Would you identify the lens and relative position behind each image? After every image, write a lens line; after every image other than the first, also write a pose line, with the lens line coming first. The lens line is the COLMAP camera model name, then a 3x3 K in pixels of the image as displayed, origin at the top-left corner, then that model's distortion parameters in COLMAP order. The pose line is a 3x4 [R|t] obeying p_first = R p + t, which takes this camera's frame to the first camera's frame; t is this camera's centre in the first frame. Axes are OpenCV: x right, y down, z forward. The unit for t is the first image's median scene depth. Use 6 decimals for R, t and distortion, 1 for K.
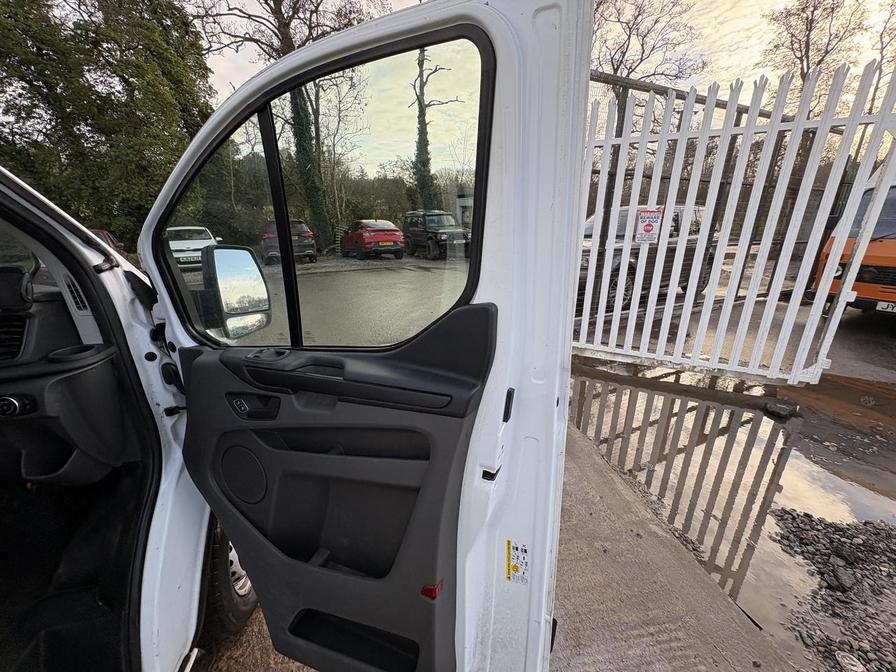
lens RADIAL K [[355.1, 0, 444.0], [0, 355.1, 337.0], [0, 0, 1]] dist [0.001545, -0.000785]
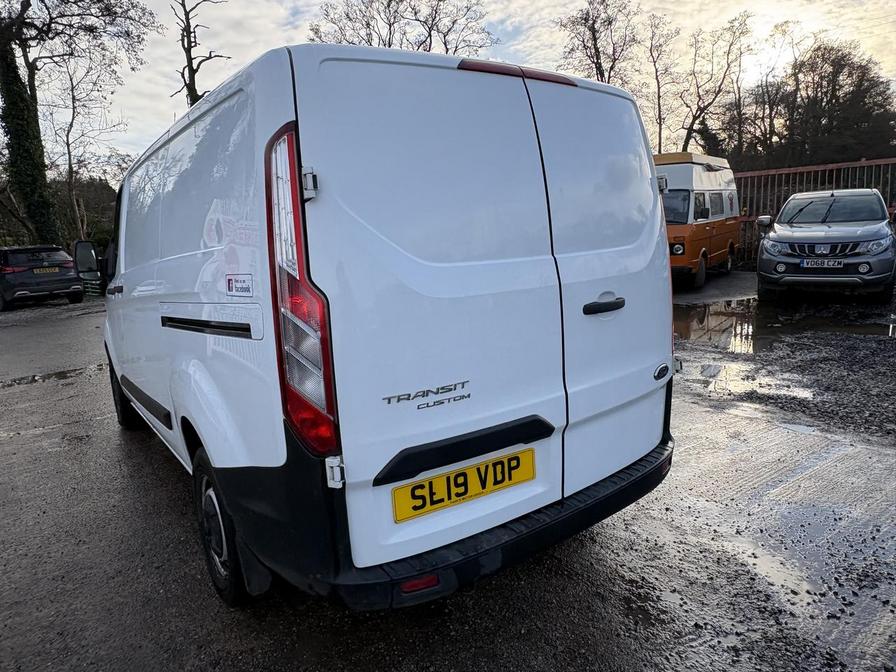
lens RADIAL K [[570.2, 0, 451.4], [0, 570.2, 327.2], [0, 0, 1]] dist [0.004324, -0.002072]
pose [[0.910481, -0.114963, 0.397251, -0.115295], [0.178534, 0.975727, -0.126818, 0.094421], [-0.373029, 0.186388, 0.908905, -0.253353]]
